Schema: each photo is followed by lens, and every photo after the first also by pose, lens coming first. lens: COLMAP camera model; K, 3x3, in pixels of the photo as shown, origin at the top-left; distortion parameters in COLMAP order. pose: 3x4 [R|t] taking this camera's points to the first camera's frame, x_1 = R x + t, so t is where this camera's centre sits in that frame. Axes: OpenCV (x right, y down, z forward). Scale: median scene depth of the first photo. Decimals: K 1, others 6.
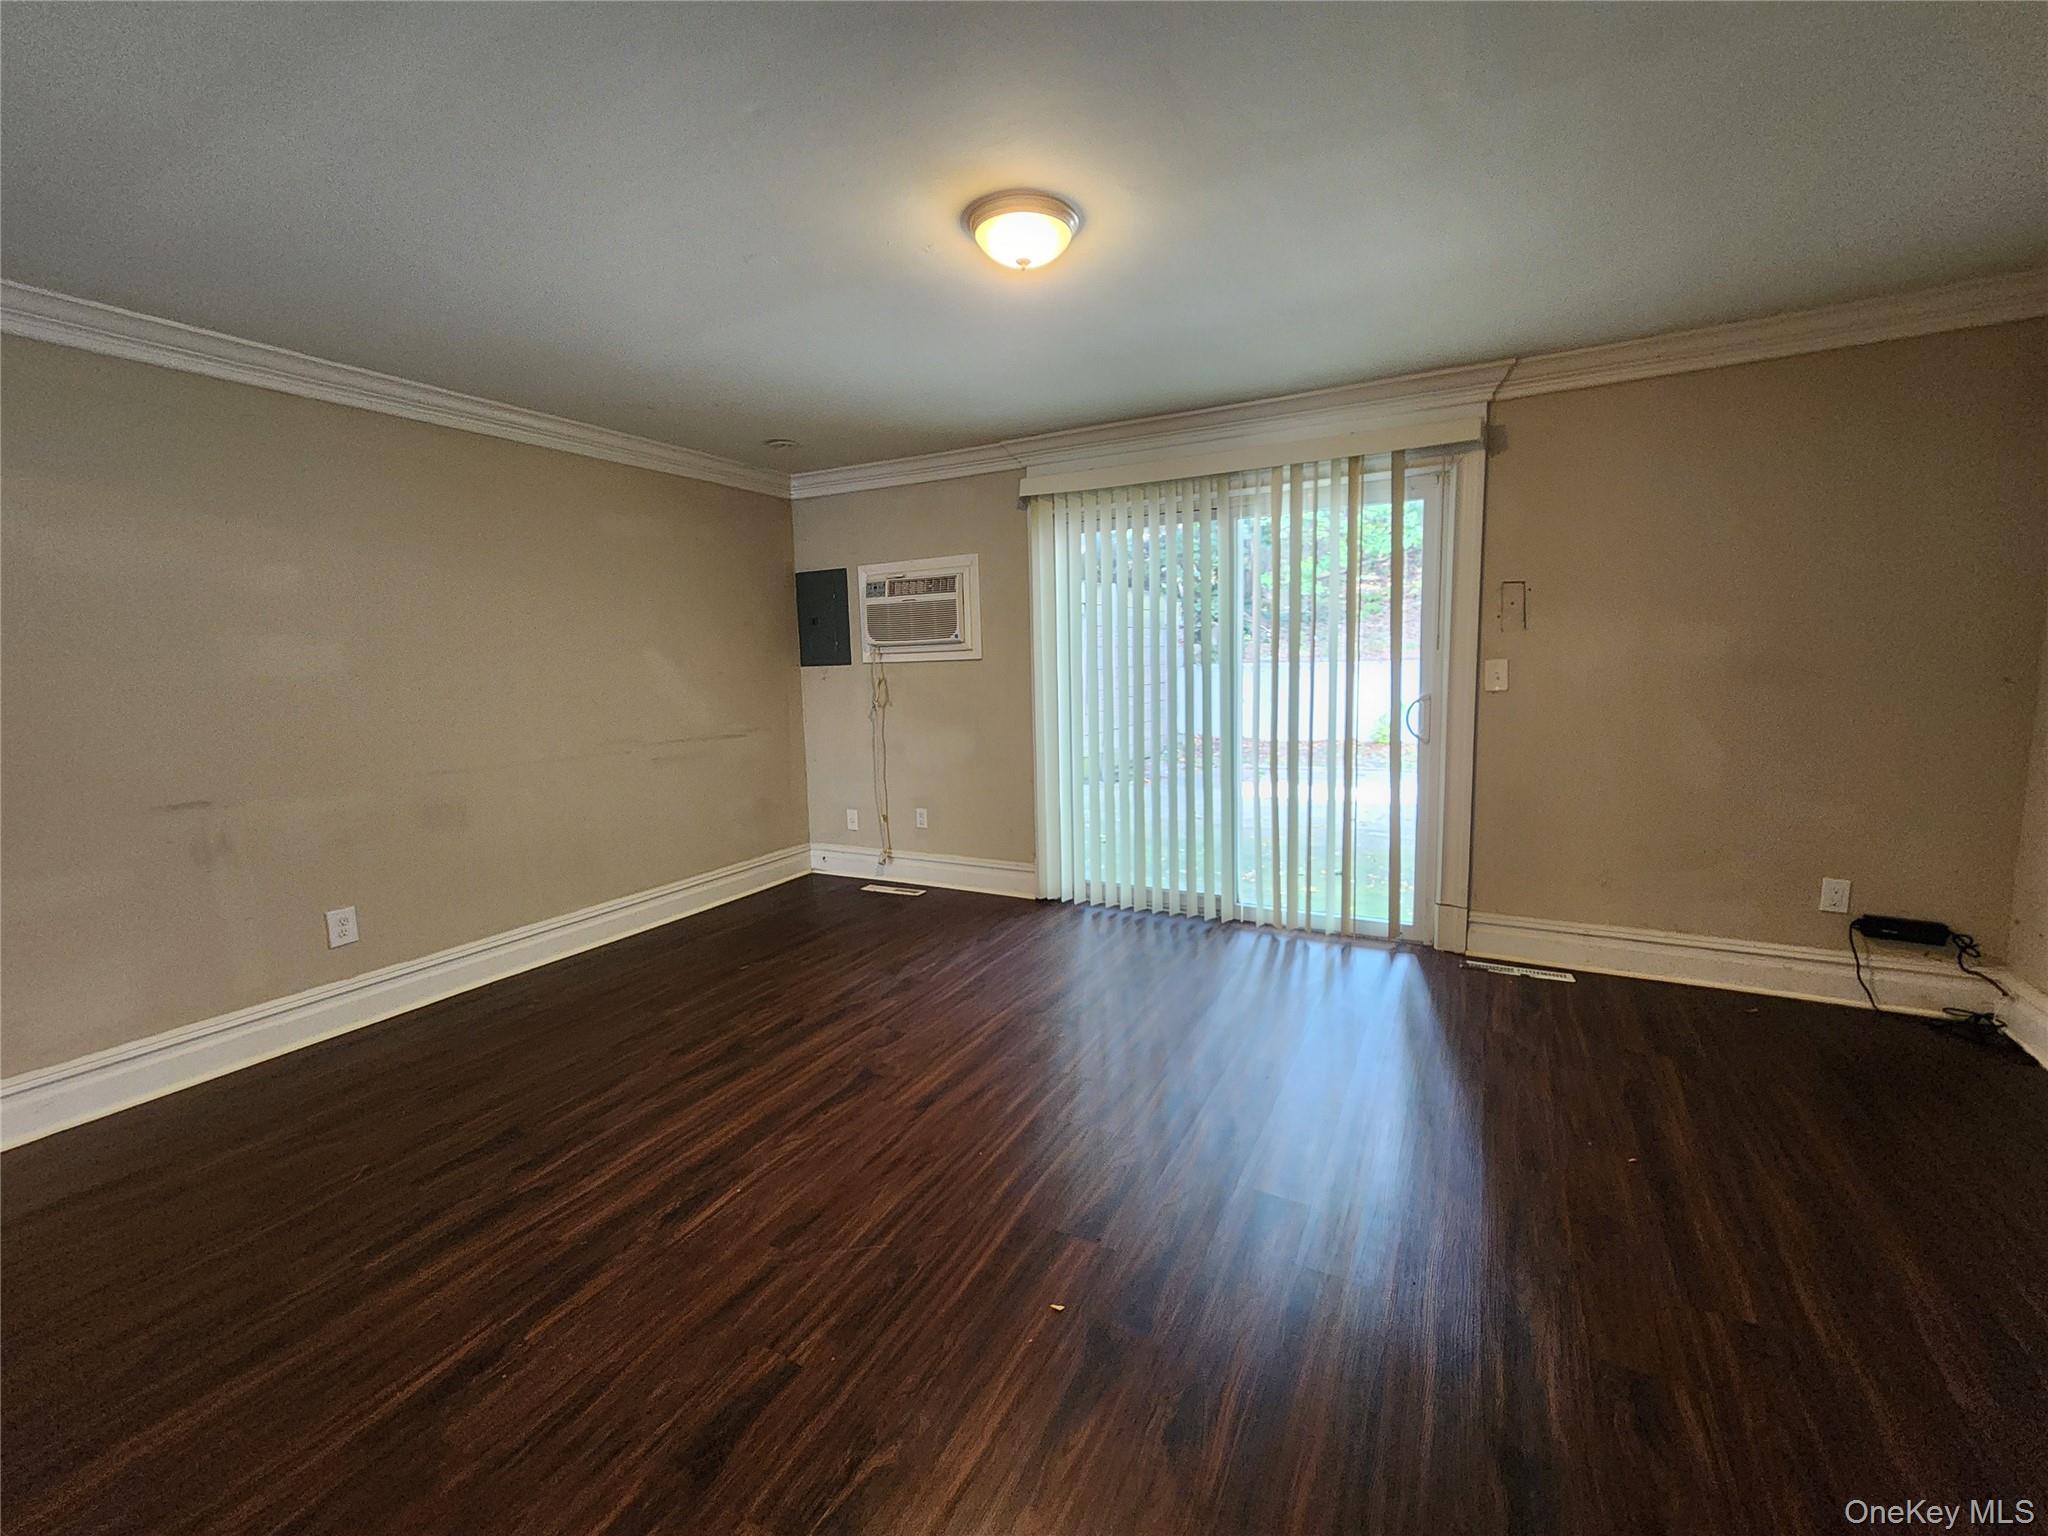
lens RADIAL K [[844.6, 0, 1020.2], [0, 844.6, 758.3], [0, 0, 1]] dist [-0.003797, 0.000653]
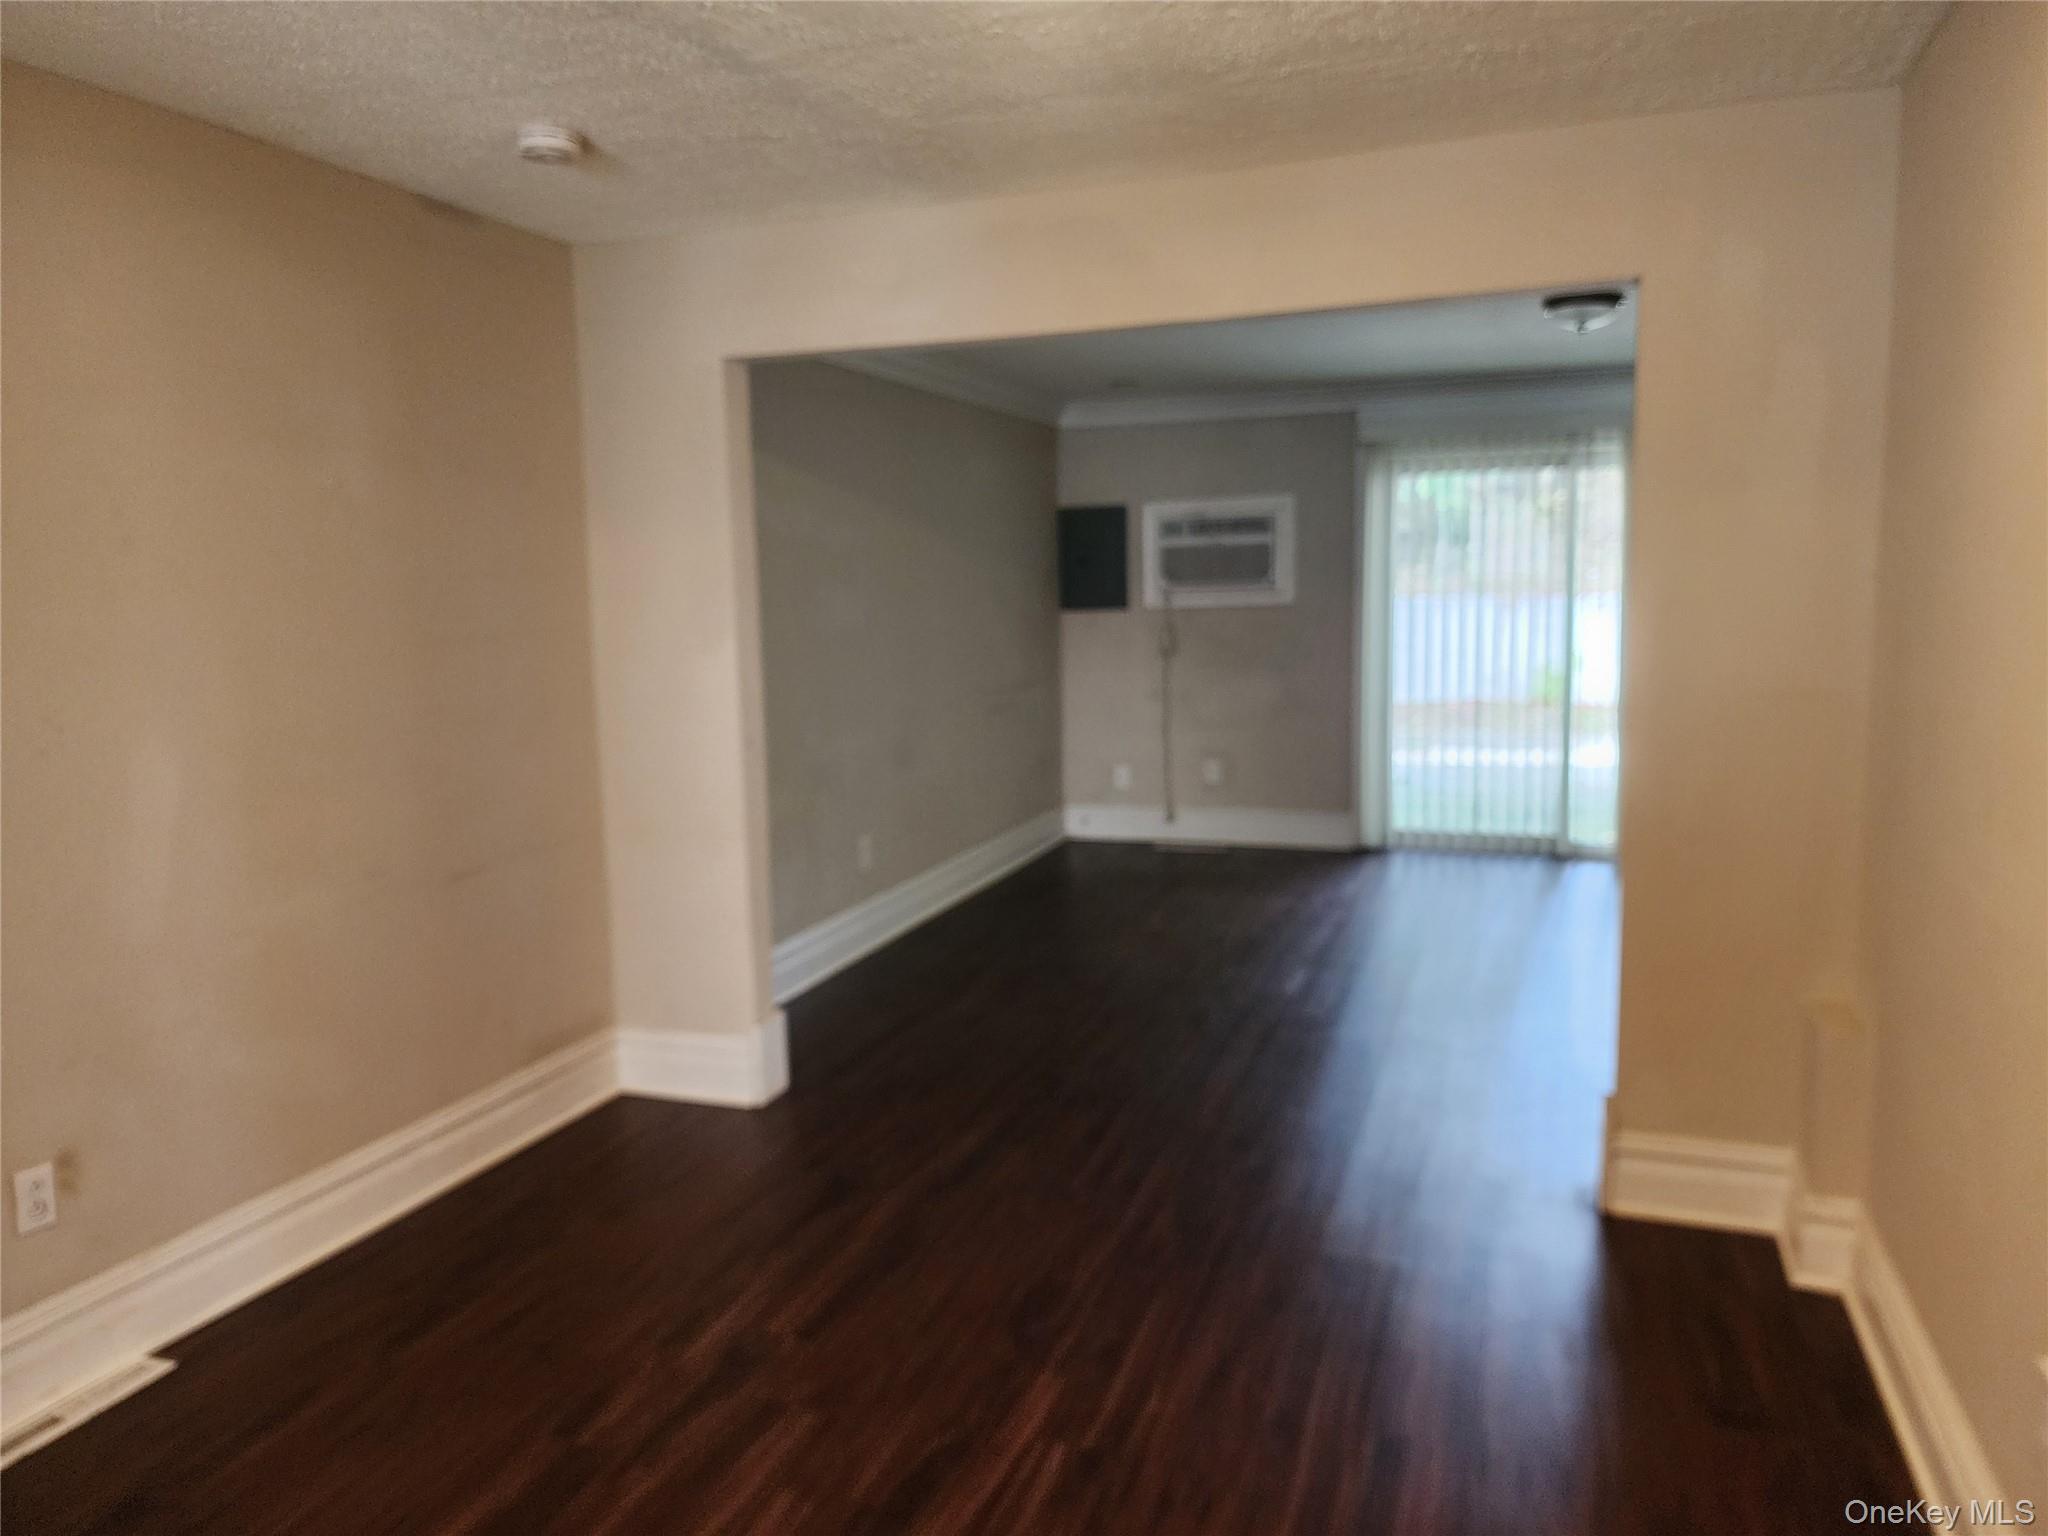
lens RADIAL K [[1372.0, 0, 1004.5], [0, 1372.0, 790.4], [0, 0, 1]] dist [0.116581, -0.140231]
pose [[0.991897, -0.015747, 0.126062, -0.656589], [0.012246, 0.999519, 0.028499, 0.054062], [-0.126450, -0.026725, 0.991613, -0.609863]]
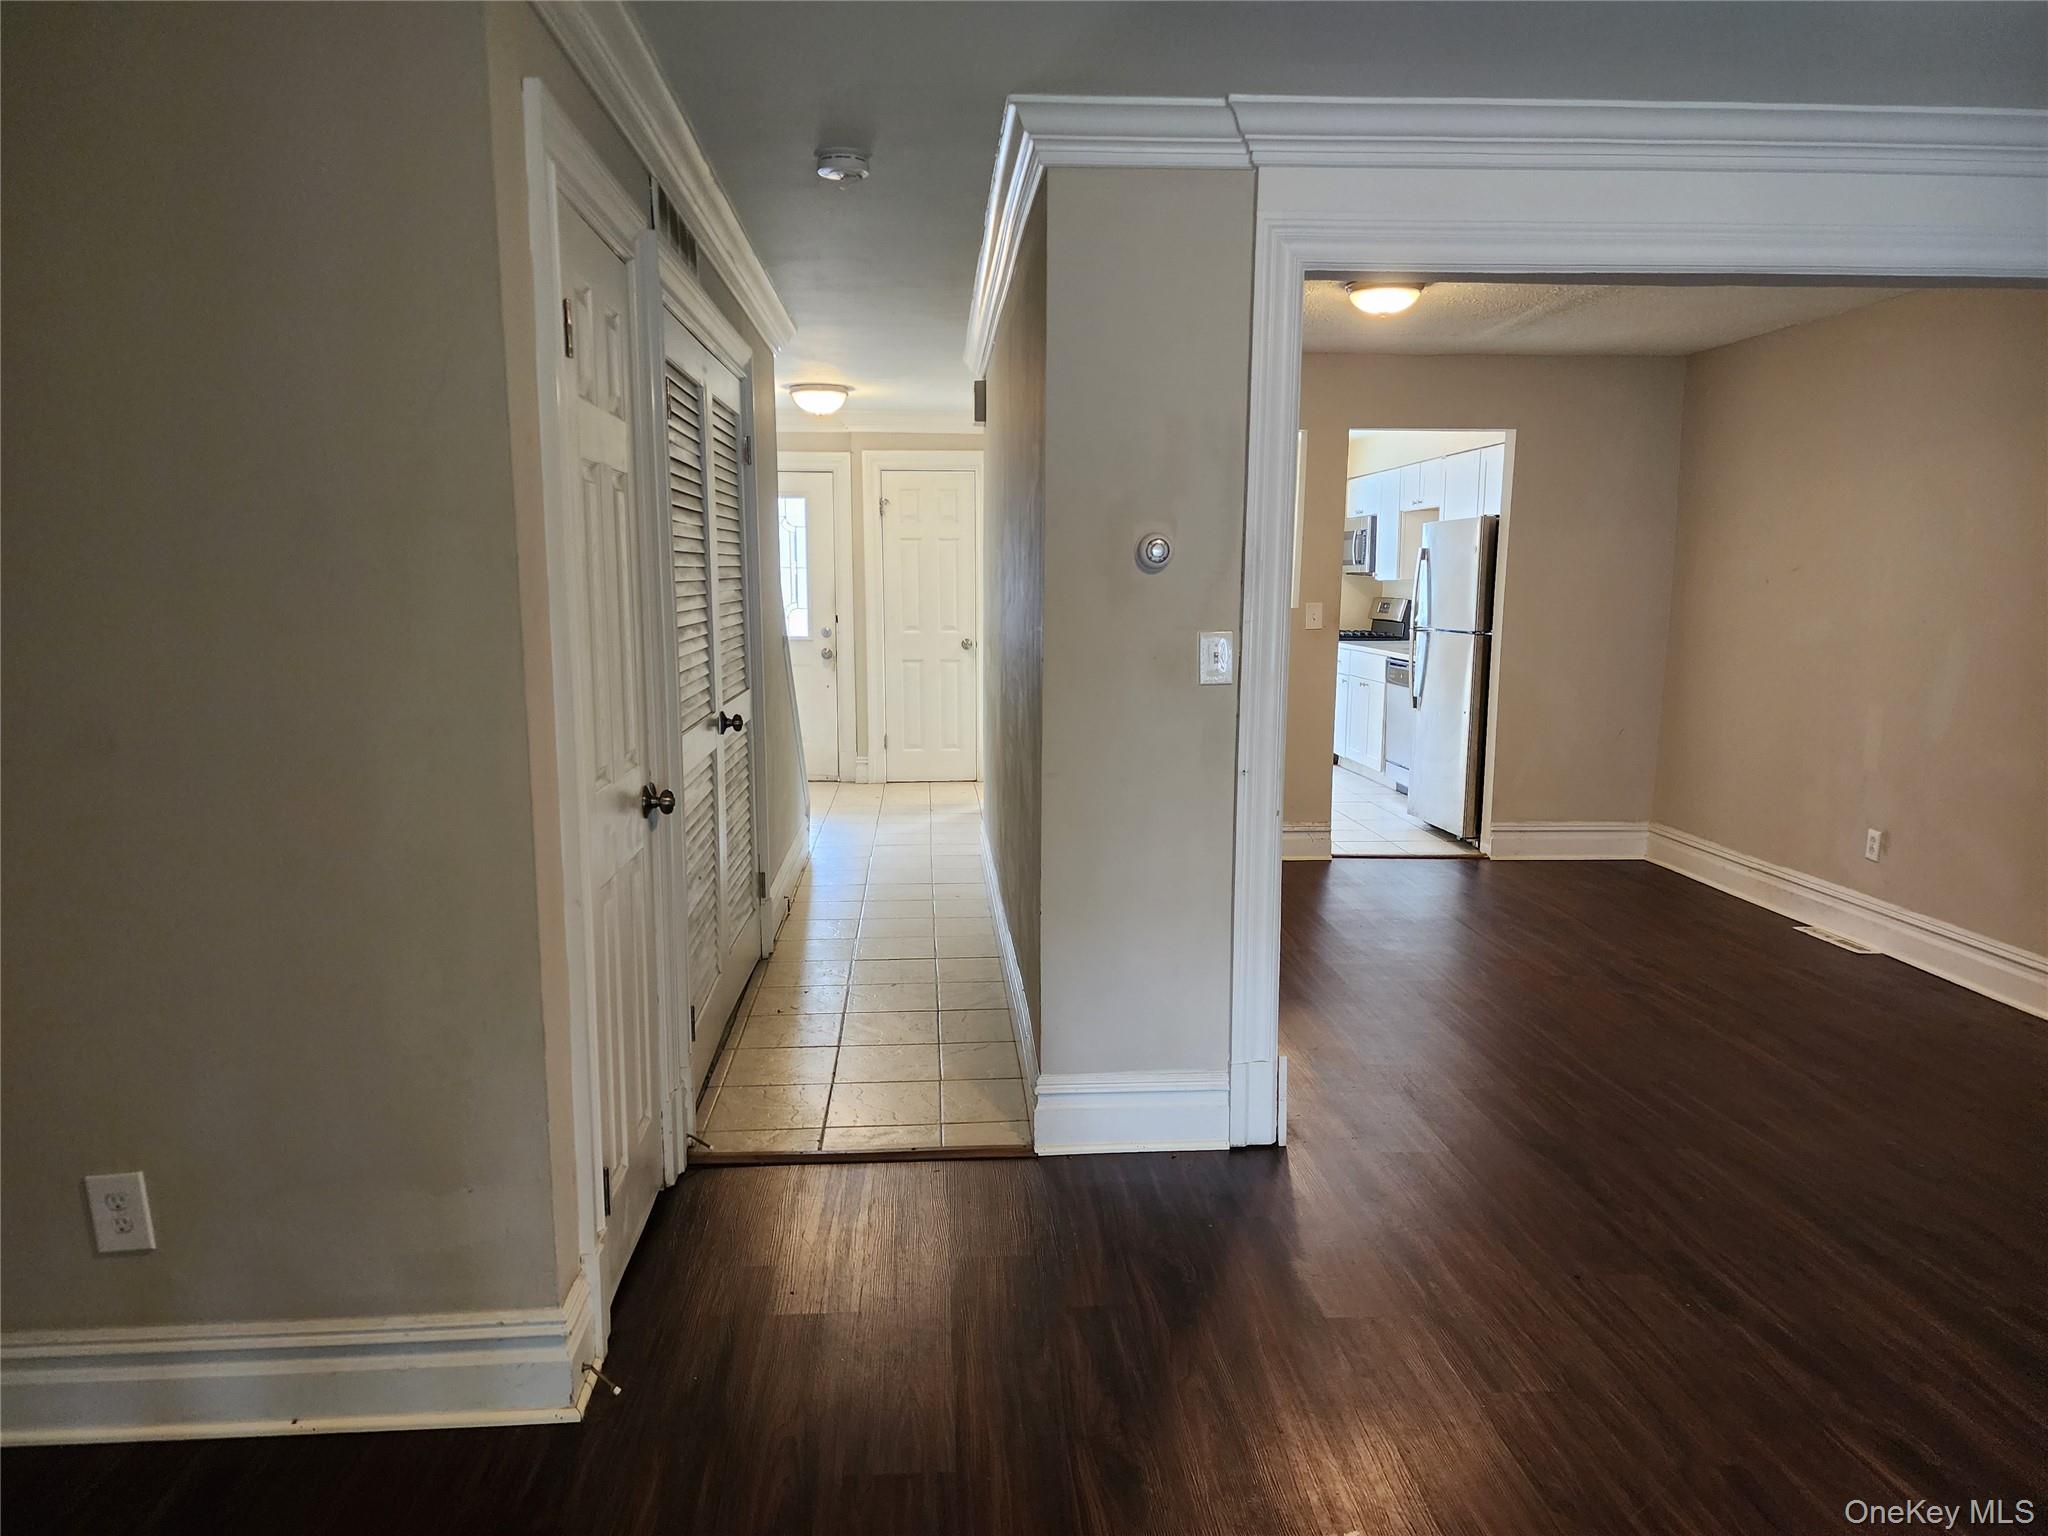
lens RADIAL K [[1372.0, 0, 1004.5], [0, 1372.0, 790.4], [0, 0, 1]] dist [0.116581, -0.140231]
pose [[-0.849901, 0.105857, -0.516199, 0.358863], [-0.041137, 0.963295, 0.265274, -0.116310], [0.525334, 0.246691, -0.814351, 0.699245]]
